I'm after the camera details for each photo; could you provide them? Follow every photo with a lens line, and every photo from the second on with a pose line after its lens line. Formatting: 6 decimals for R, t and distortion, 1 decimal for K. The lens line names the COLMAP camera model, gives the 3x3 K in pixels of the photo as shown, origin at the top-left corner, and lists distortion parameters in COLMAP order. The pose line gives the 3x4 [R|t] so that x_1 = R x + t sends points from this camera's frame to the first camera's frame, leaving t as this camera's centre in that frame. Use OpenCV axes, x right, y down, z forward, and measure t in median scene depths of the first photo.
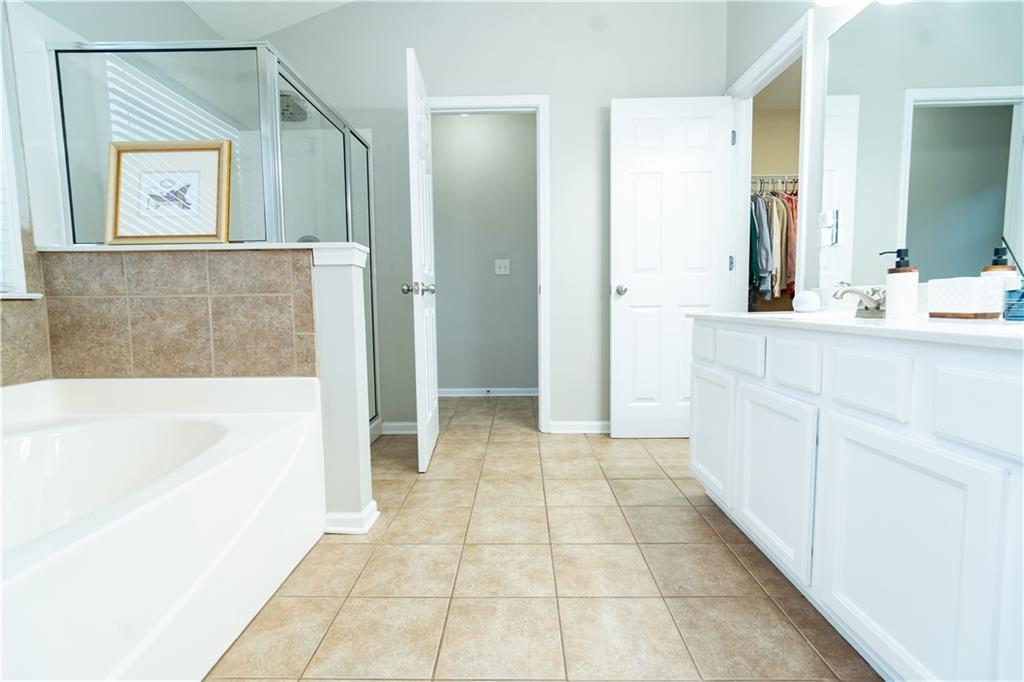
lens RADIAL K [[476.7, 0, 512.0], [0, 476.7, 341.0], [0, 0, 1]] dist [-0.021546, 0.010770]
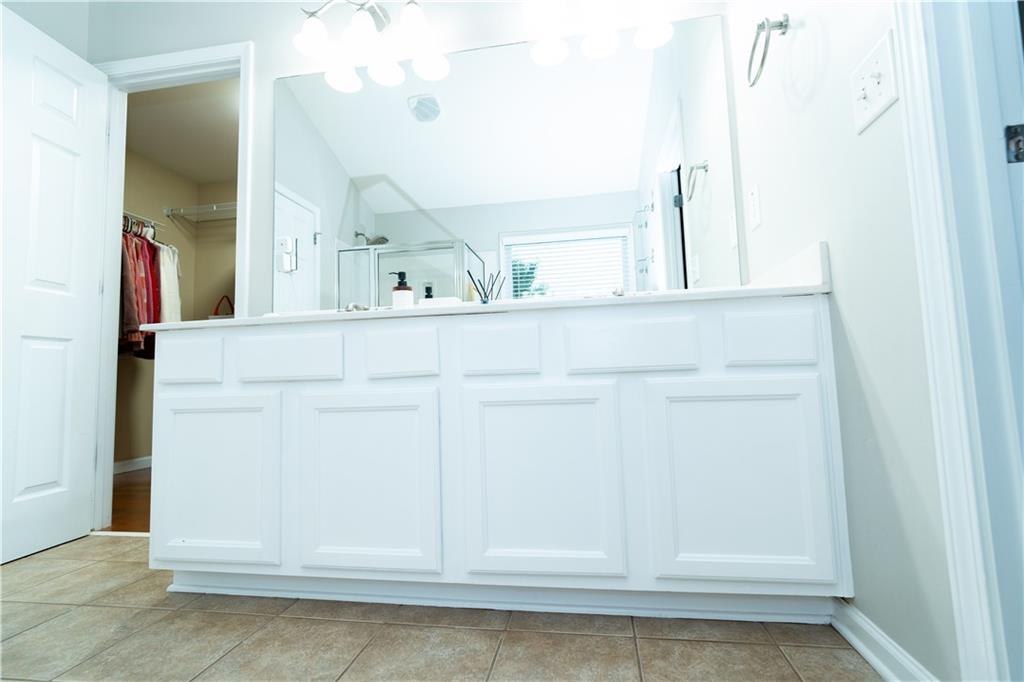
lens RADIAL K [[476.7, 0, 512.0], [0, 476.7, 341.0], [0, 0, 1]] dist [-0.021546, 0.010770]
pose [[0.151834, 0.086771, 0.984590, -0.288883], [0.111409, 0.988289, -0.104277, 0.125886], [-0.982107, 0.125525, 0.140389, 0.514883]]
